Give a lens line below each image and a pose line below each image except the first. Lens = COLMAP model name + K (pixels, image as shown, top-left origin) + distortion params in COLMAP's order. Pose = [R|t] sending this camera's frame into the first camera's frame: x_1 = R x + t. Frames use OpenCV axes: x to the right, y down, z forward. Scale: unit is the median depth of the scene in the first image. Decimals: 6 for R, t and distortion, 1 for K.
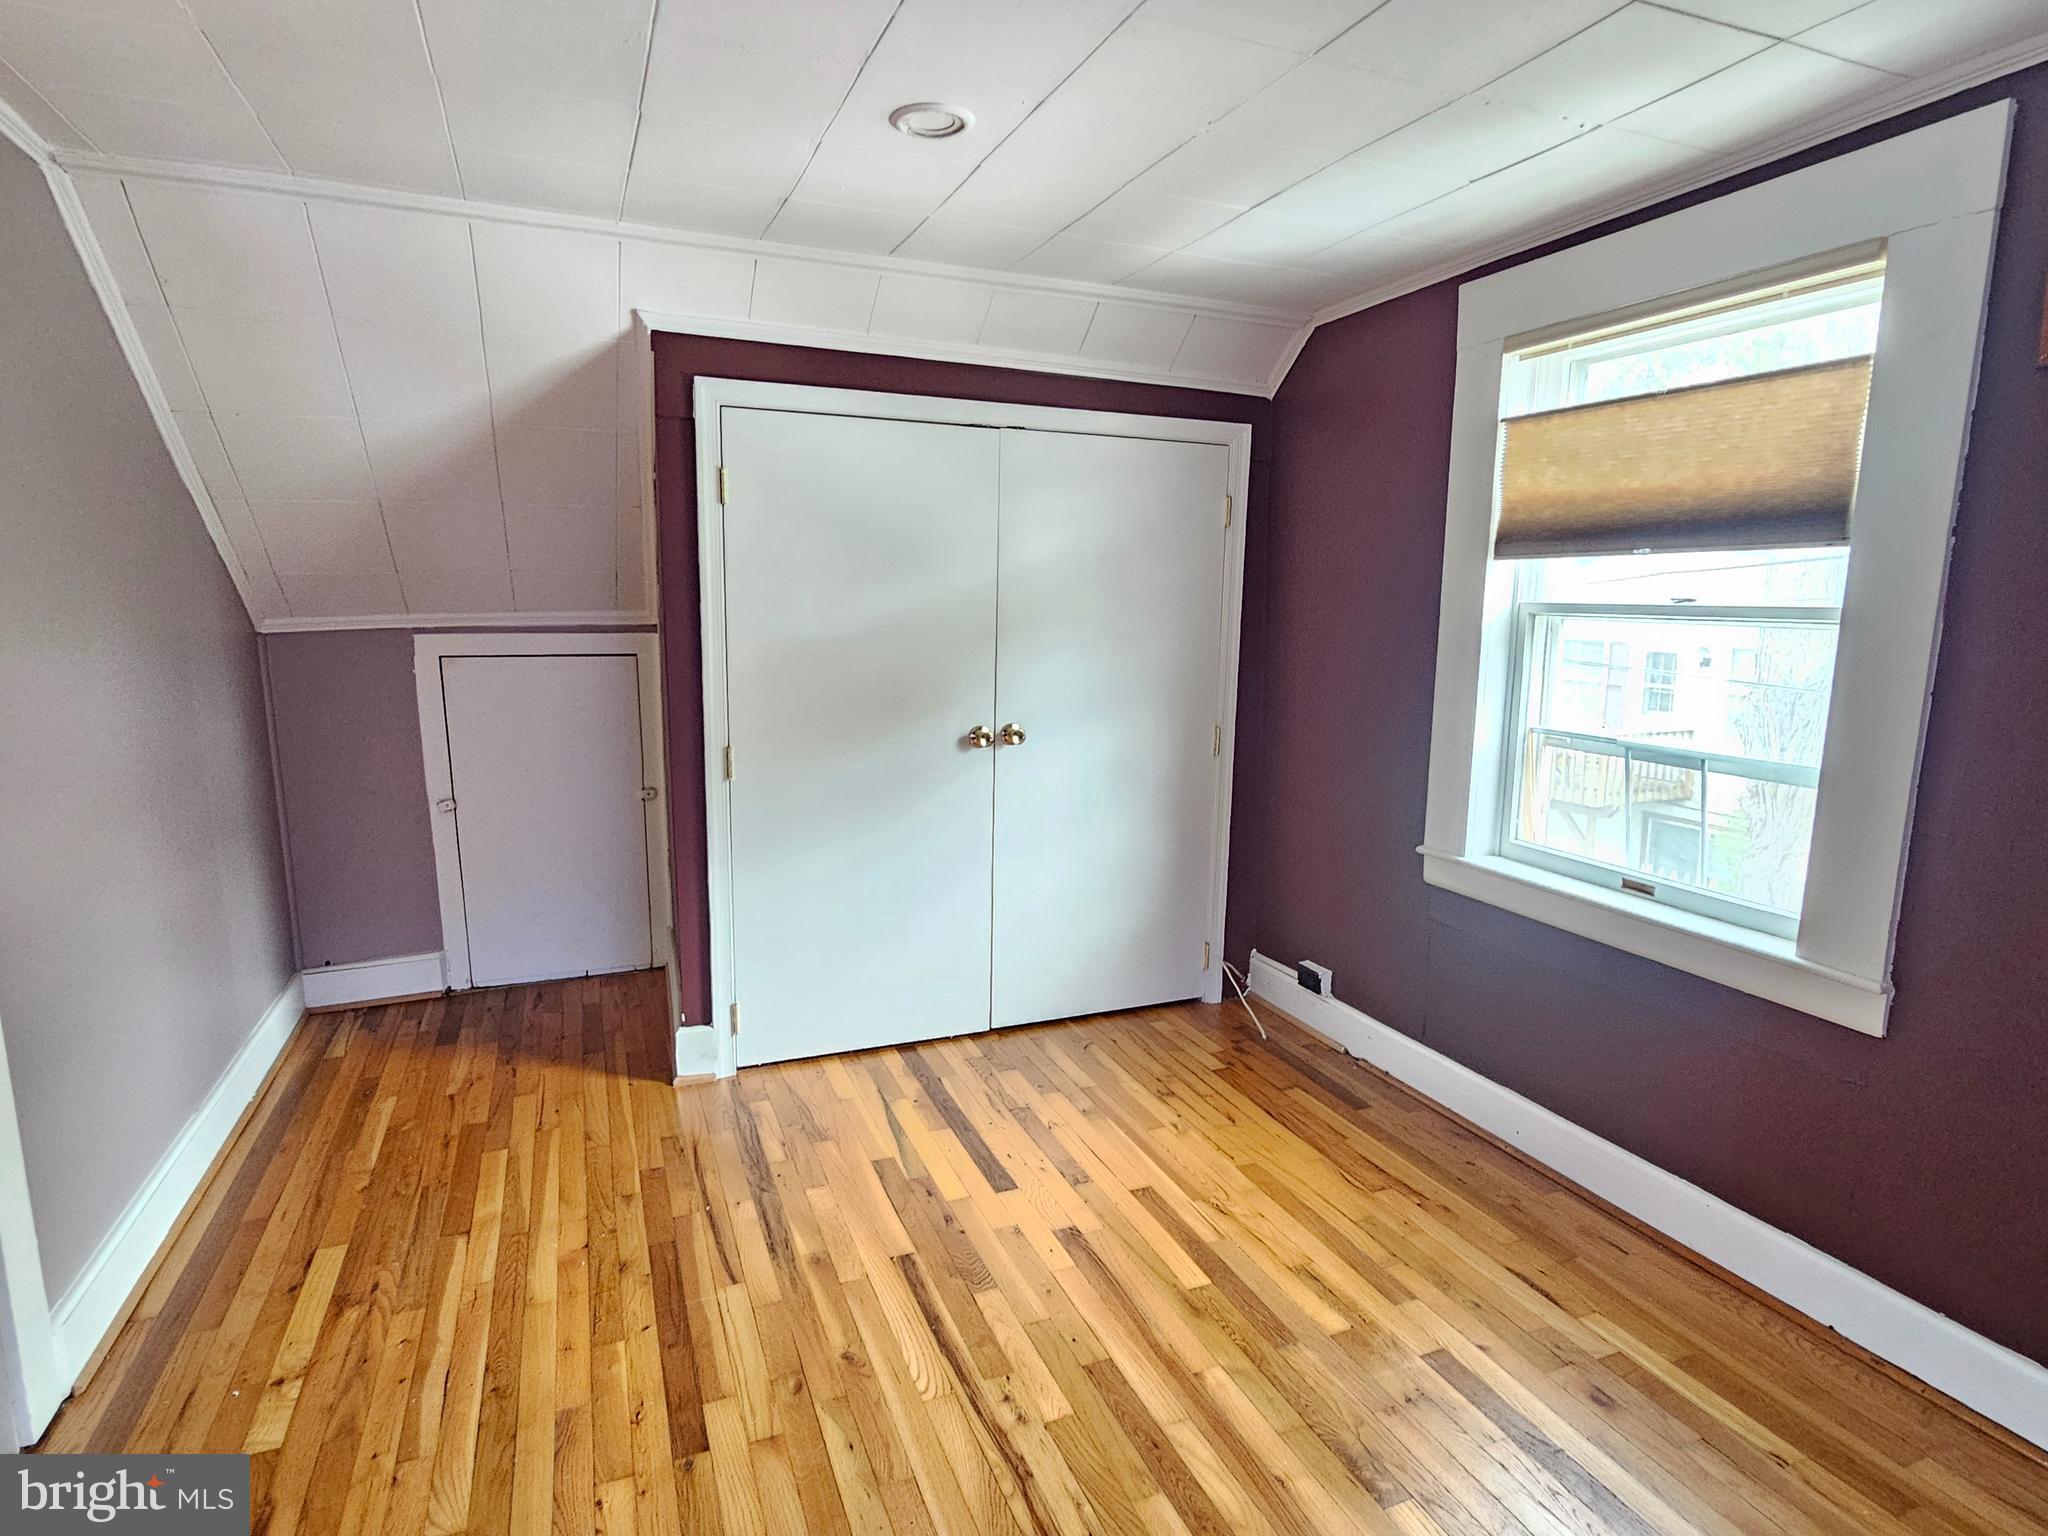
lens RADIAL K [[1081.5, 0, 1016.8], [0, 1081.5, 761.8], [0, 0, 1]] dist [-0.003932, -0.001247]
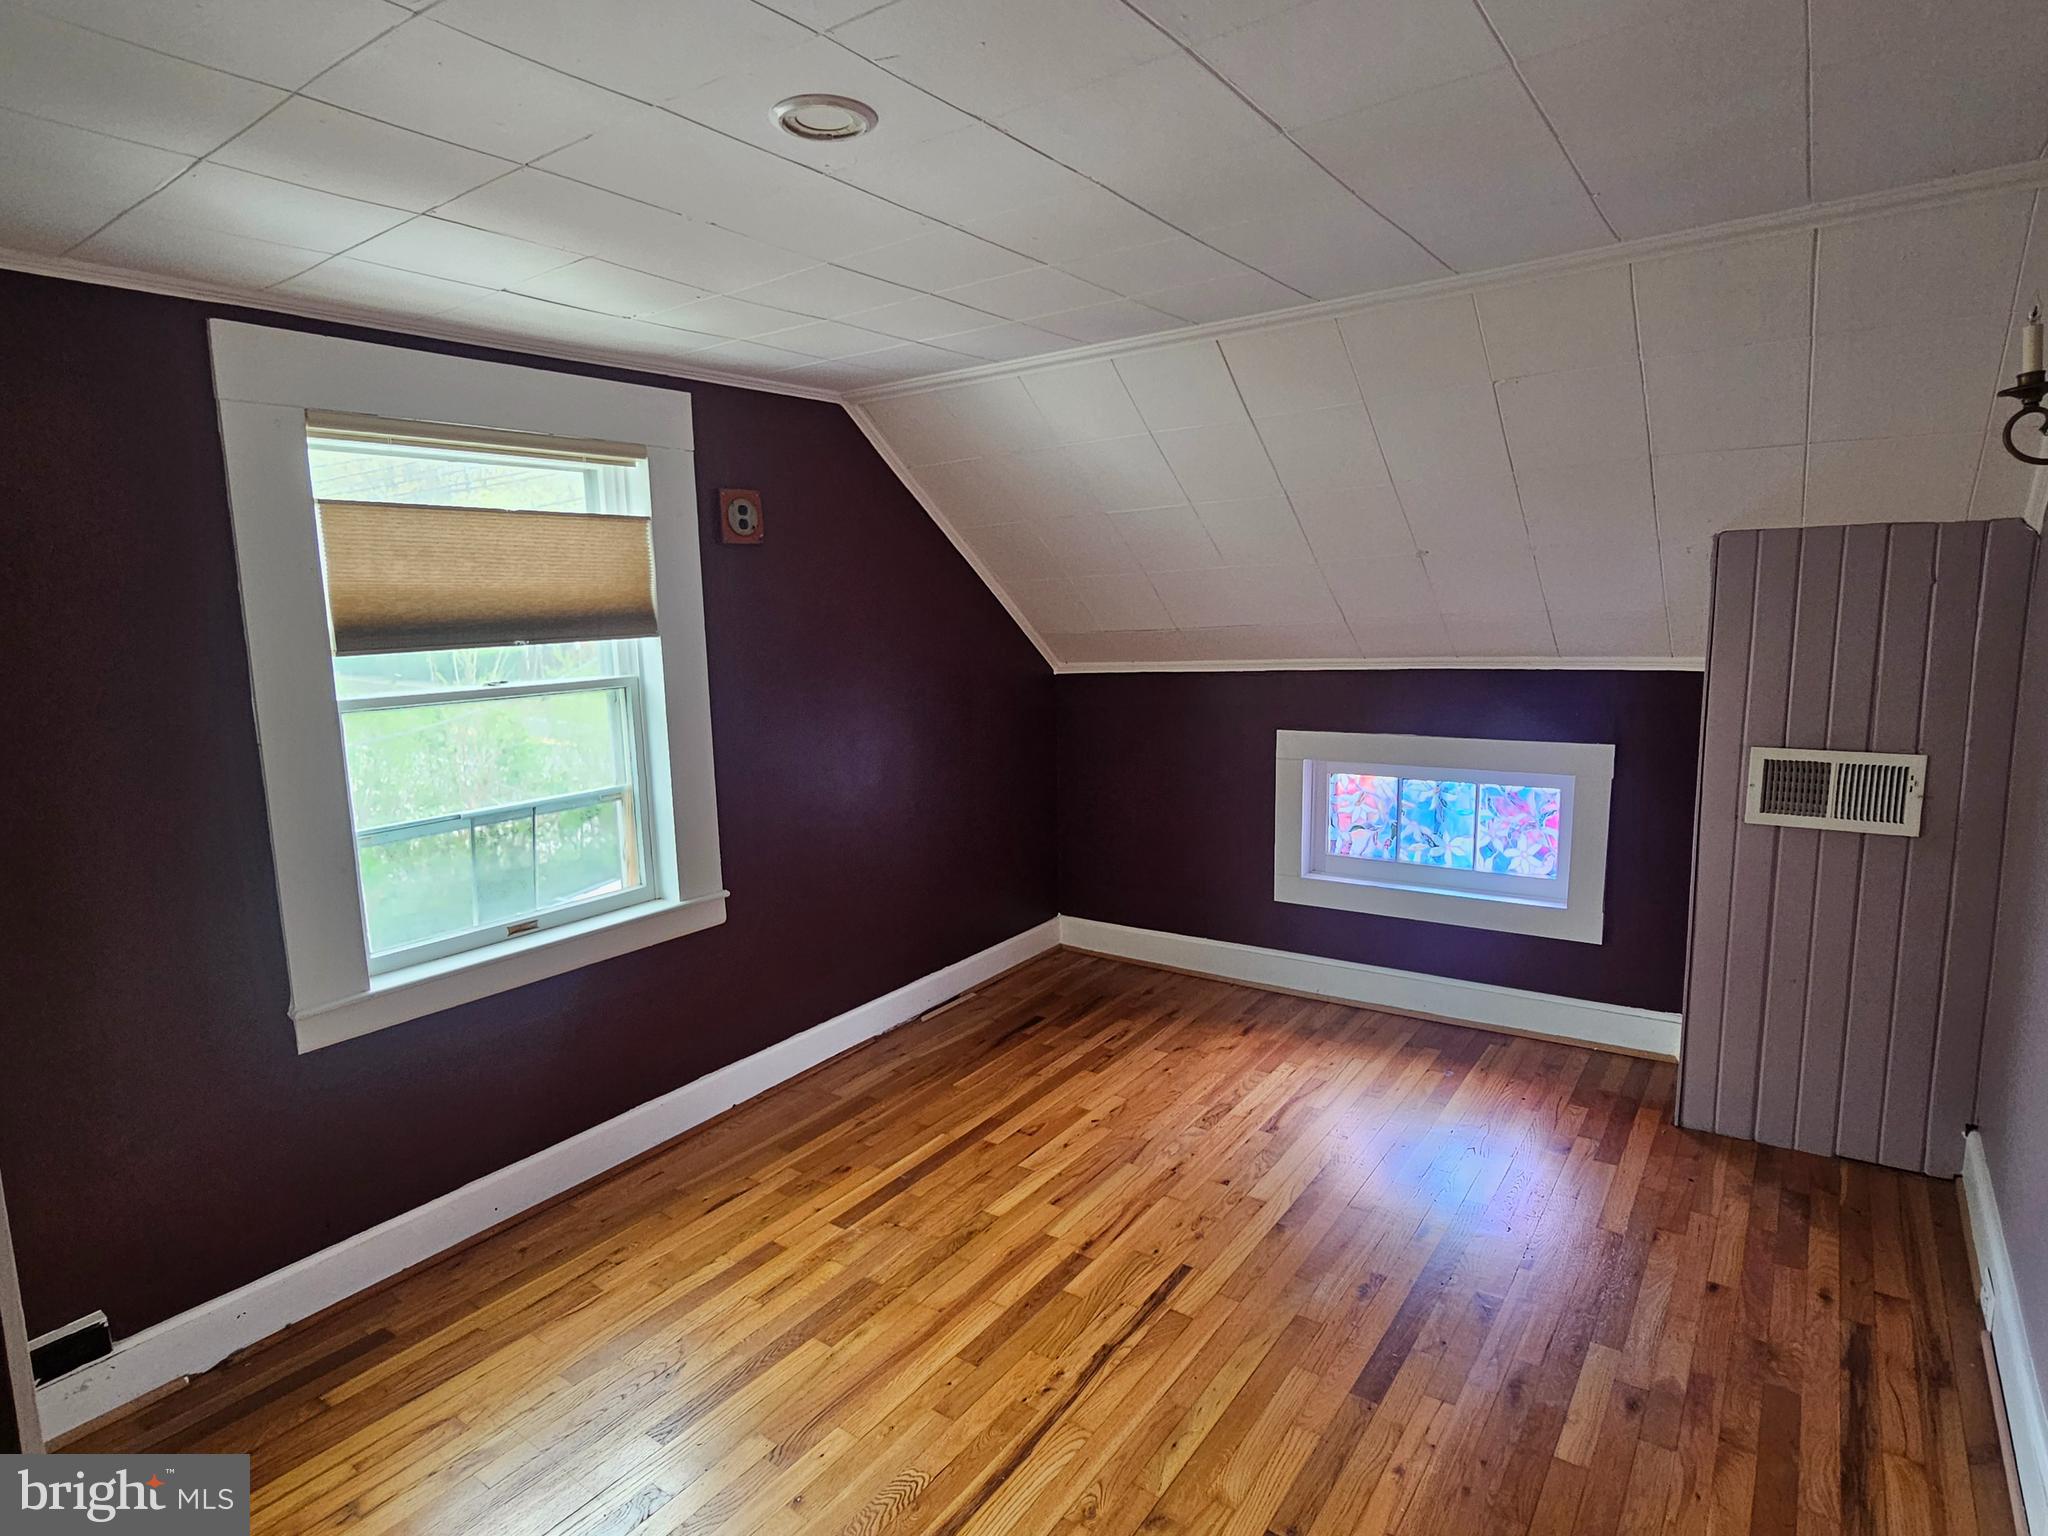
lens RADIAL K [[1081.5, 0, 1029.3], [0, 1081.5, 768.4], [0, 0, 1]] dist [-0.003932, -0.001247]
pose [[-0.521206, -0.118232, 0.845201, -0.745239], [0.163770, 0.958096, 0.235015, -0.258463], [-0.837570, 0.260910, -0.480002, 1.175667]]
